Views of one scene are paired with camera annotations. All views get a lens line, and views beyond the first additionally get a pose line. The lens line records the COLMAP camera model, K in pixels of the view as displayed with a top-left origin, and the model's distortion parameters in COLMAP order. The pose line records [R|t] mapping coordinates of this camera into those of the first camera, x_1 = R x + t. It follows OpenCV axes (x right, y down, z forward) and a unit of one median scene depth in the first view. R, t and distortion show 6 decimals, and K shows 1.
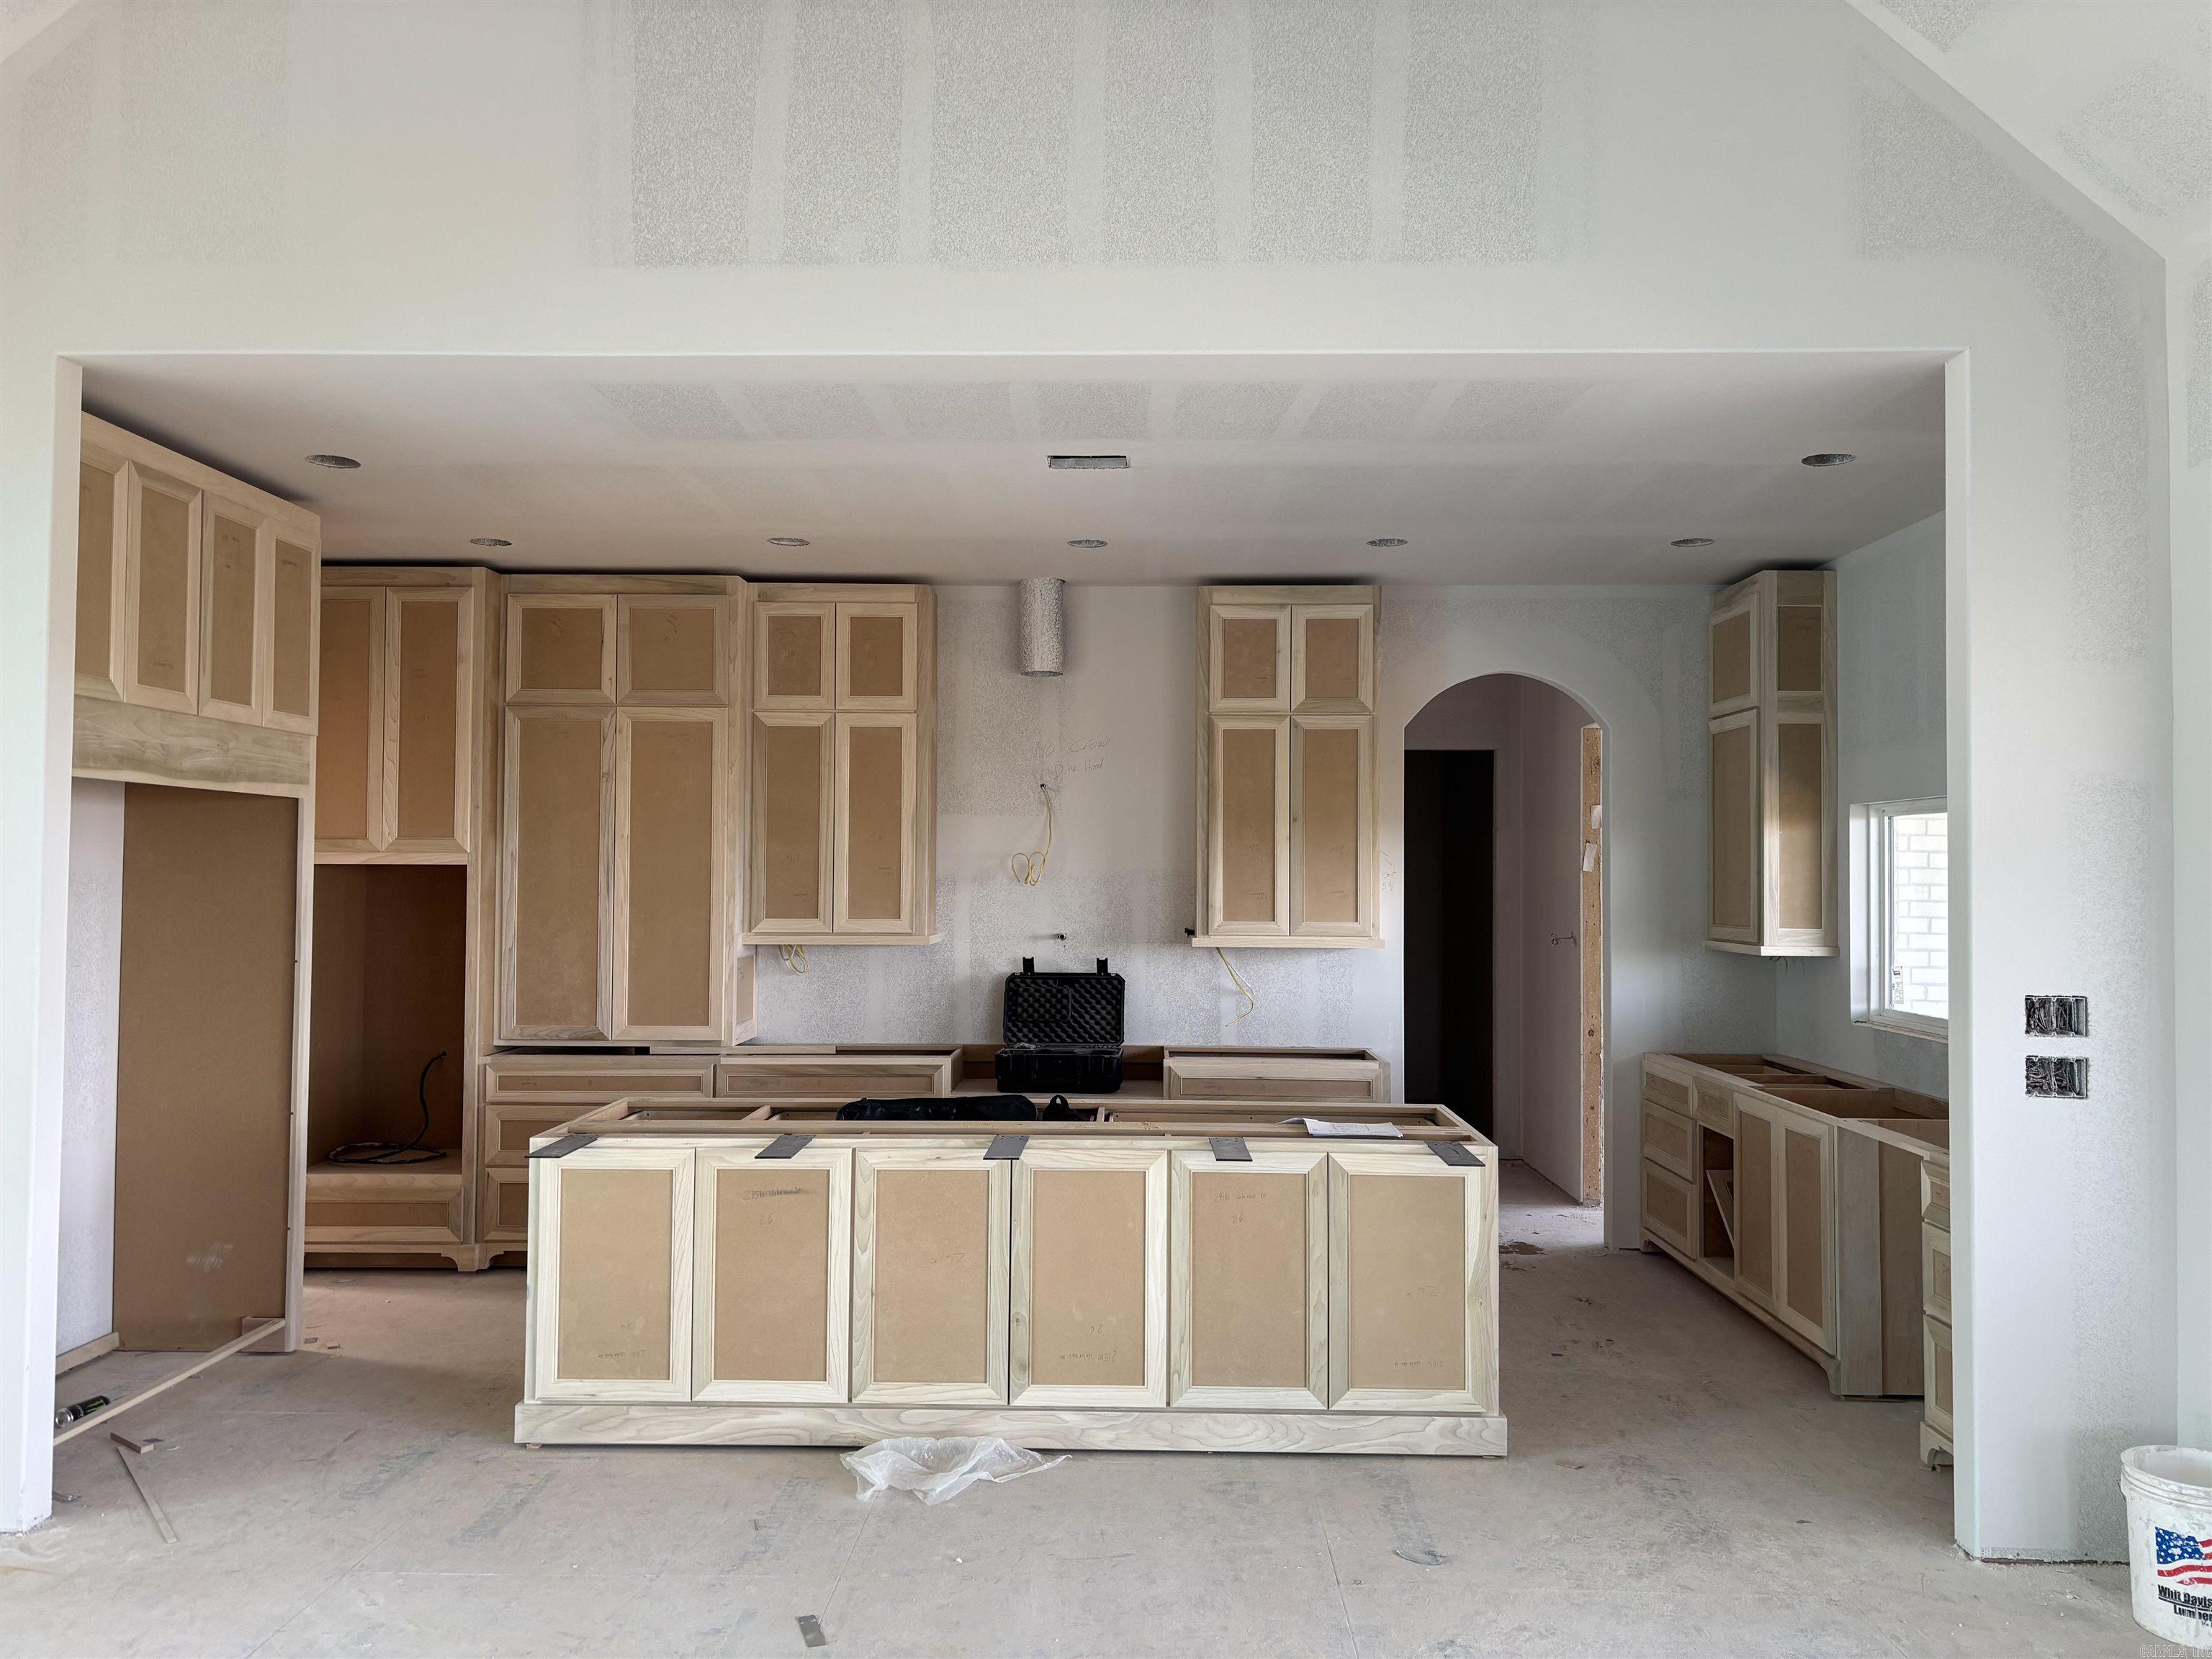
lens RADIAL K [[1658.0, 0, 1106.0], [0, 1658.0, 829.5], [0, 0, 1]] dist [0.084083, -0.091072]
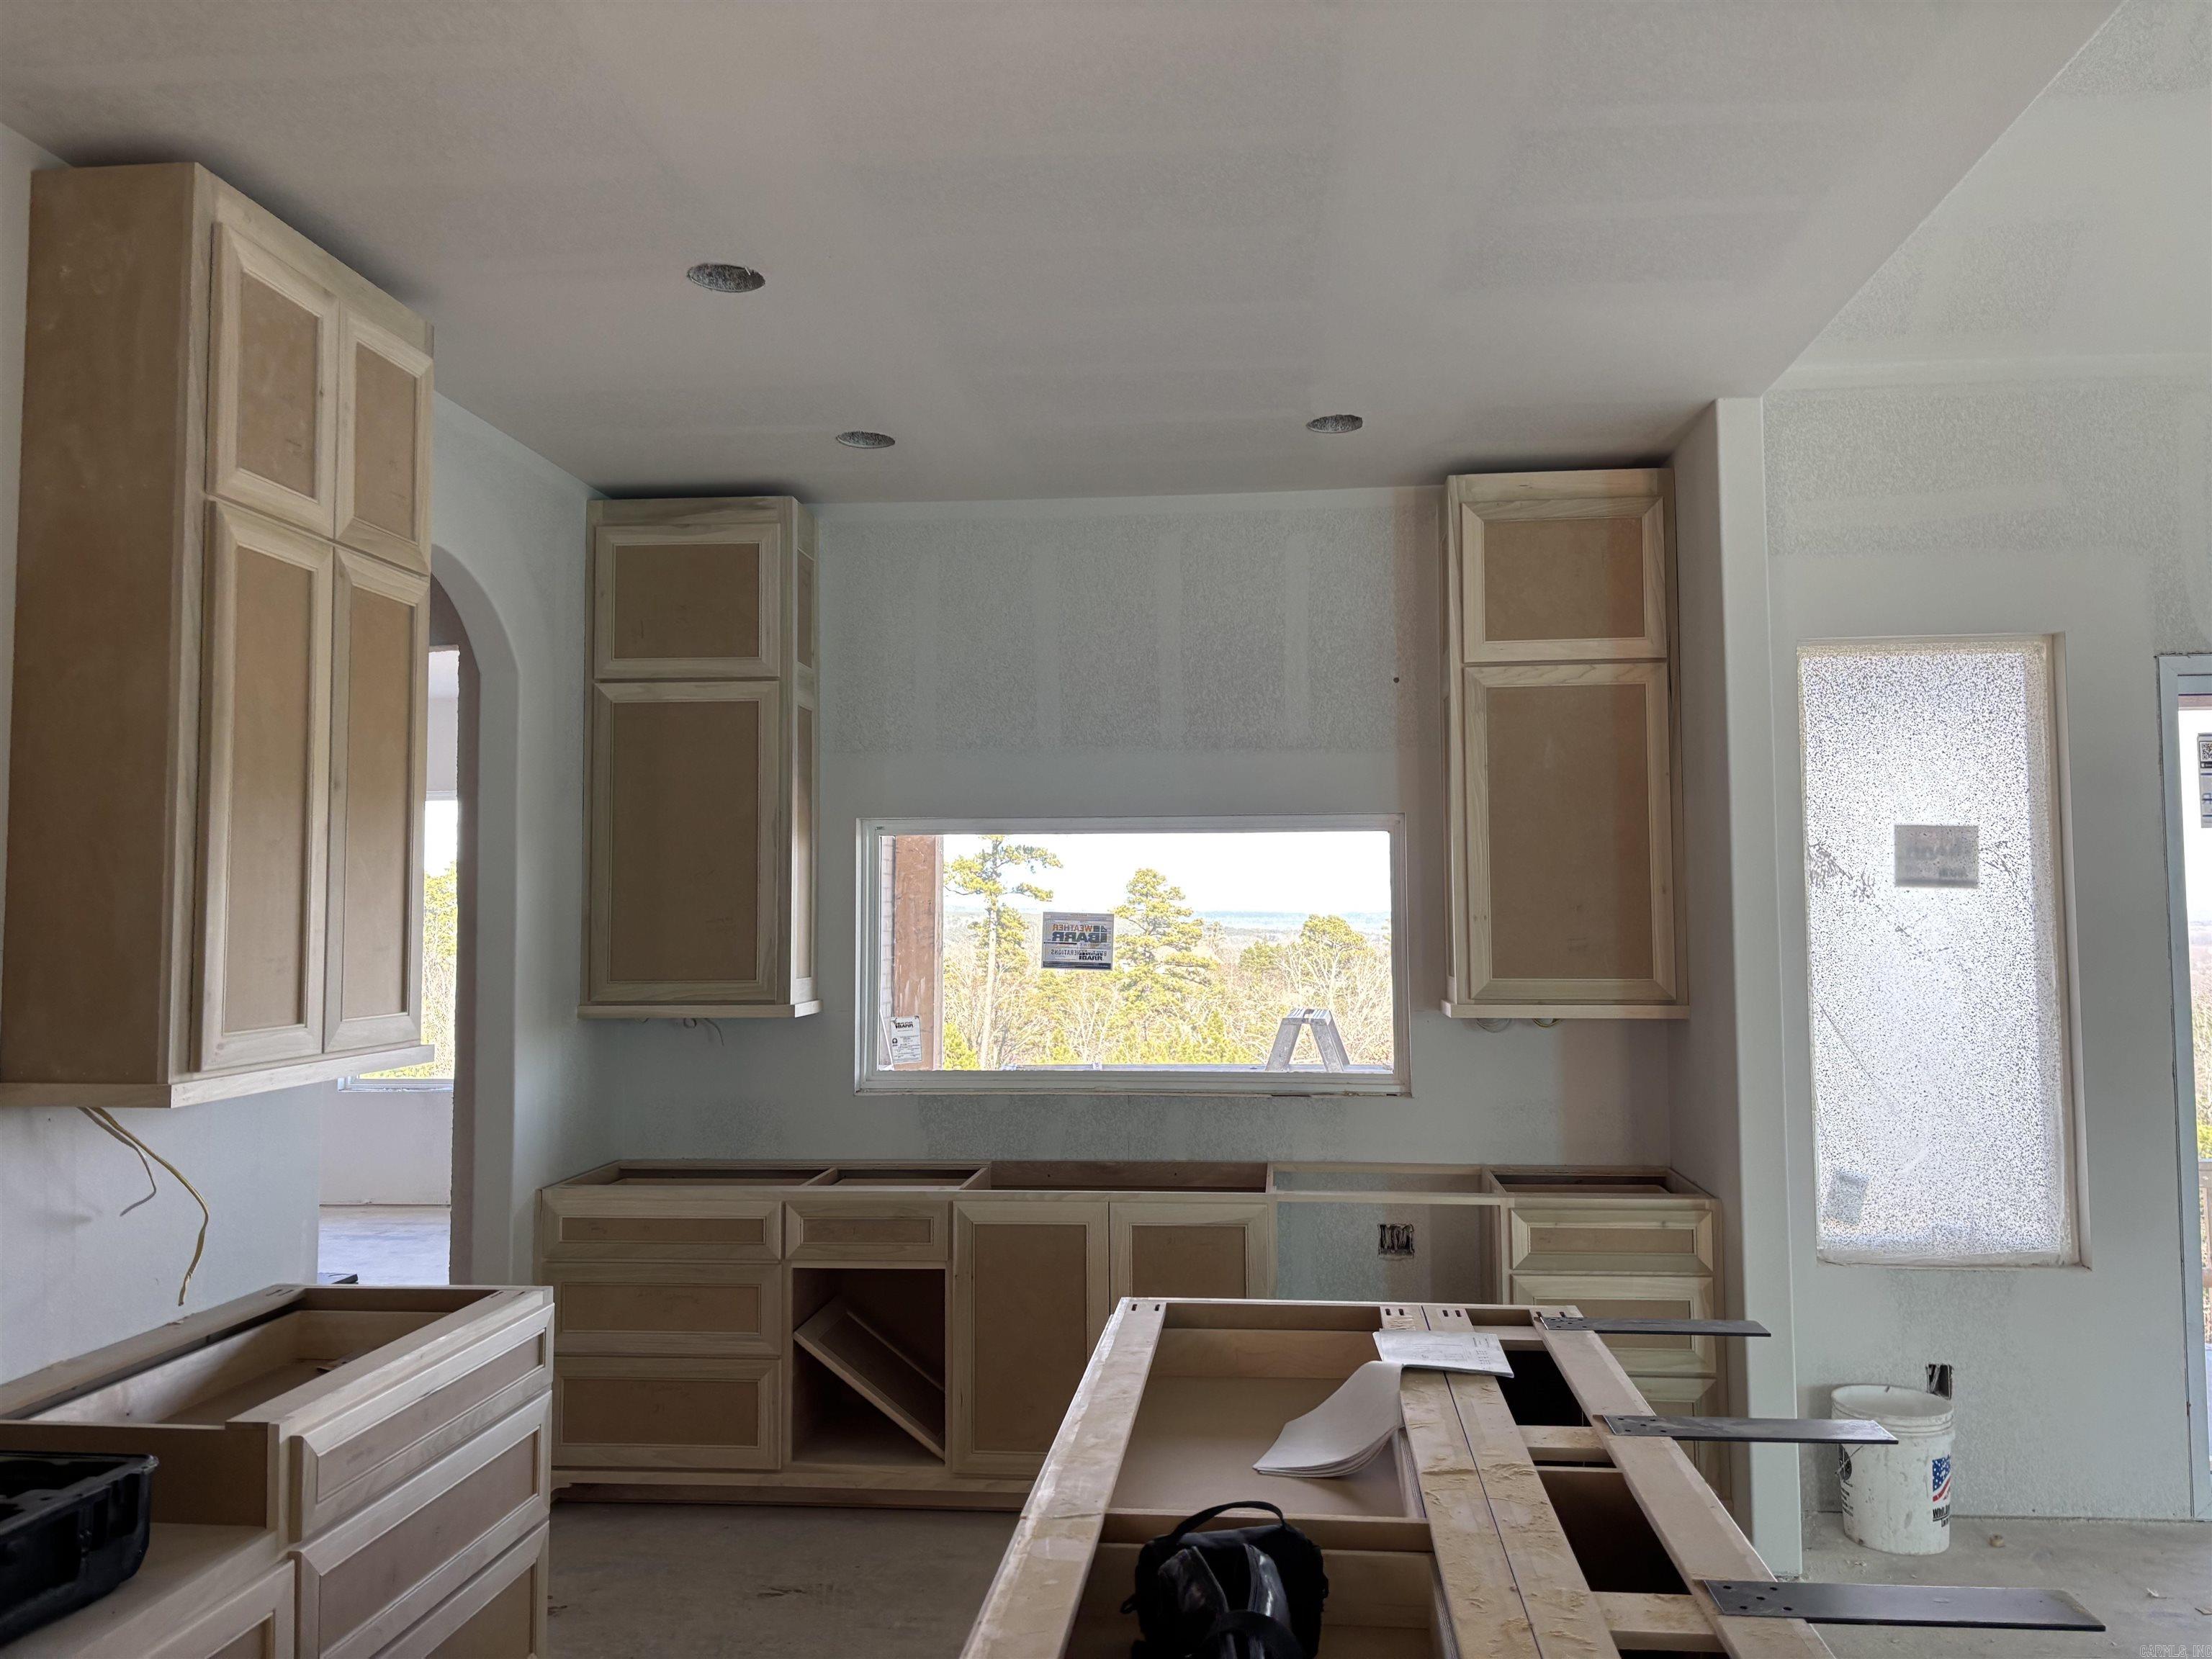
lens RADIAL K [[1702.5, 0, 1116.9], [0, 1702.5, 818.3], [0, 0, 1]] dist [0.008934, 0.004021]
pose [[0.078112, 0.046720, 0.995849, -0.381796], [-0.022221, 0.998735, -0.045113, 0.021829], [-0.996697, -0.018605, 0.079051, 0.908531]]
